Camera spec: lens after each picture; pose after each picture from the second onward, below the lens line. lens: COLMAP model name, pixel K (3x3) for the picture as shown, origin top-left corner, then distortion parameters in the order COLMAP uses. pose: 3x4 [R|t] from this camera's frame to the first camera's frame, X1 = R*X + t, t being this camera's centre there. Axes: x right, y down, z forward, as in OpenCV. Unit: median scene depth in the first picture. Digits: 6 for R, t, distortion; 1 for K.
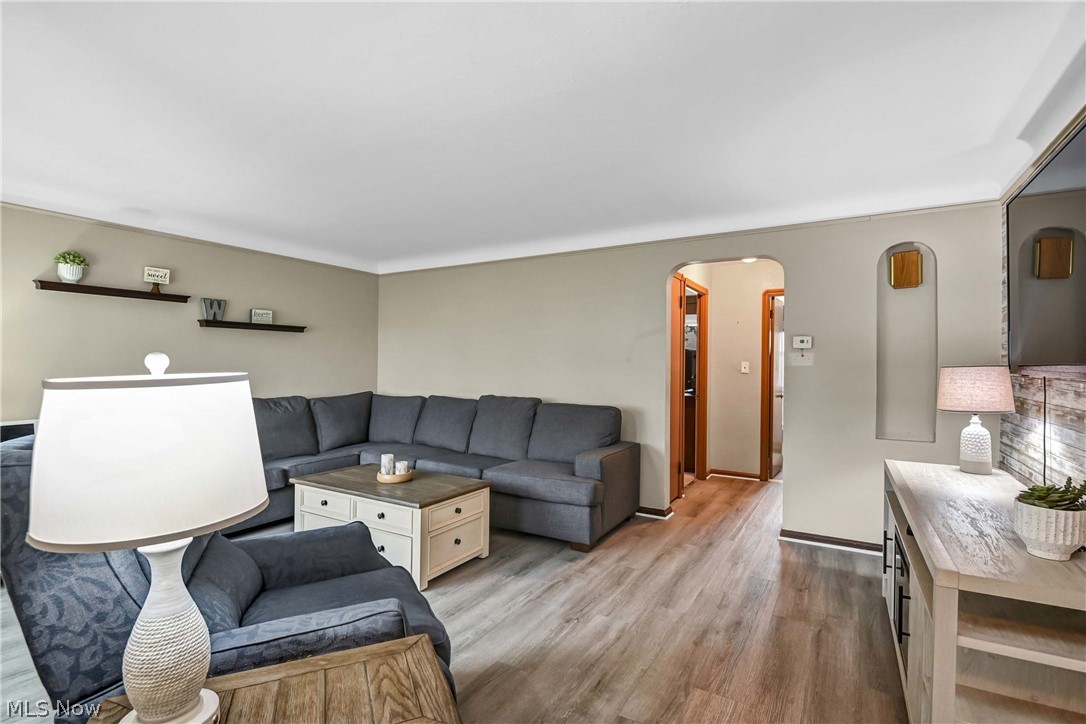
lens RADIAL K [[522.2, 0, 546.2], [0, 522.2, 365.5], [0, 0, 1]] dist [-0.010497, -0.002269]
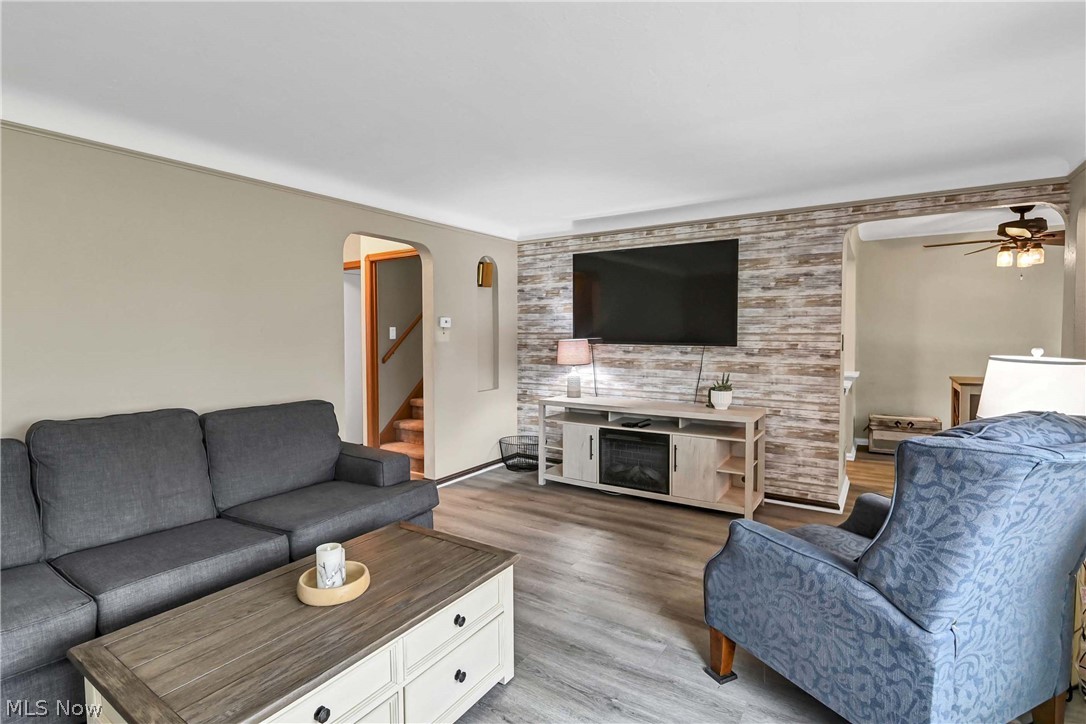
lens RADIAL K [[486.3, 0, 583.9], [0, 486.3, 324.7], [0, 0, 1]] dist [-0.012361, -0.003142]
pose [[0.026656, 0.003500, 0.999639, -0.736283], [0.003047, 0.999989, -0.003583, -0.038480], [-0.999640, 0.003142, 0.026645, 0.718095]]
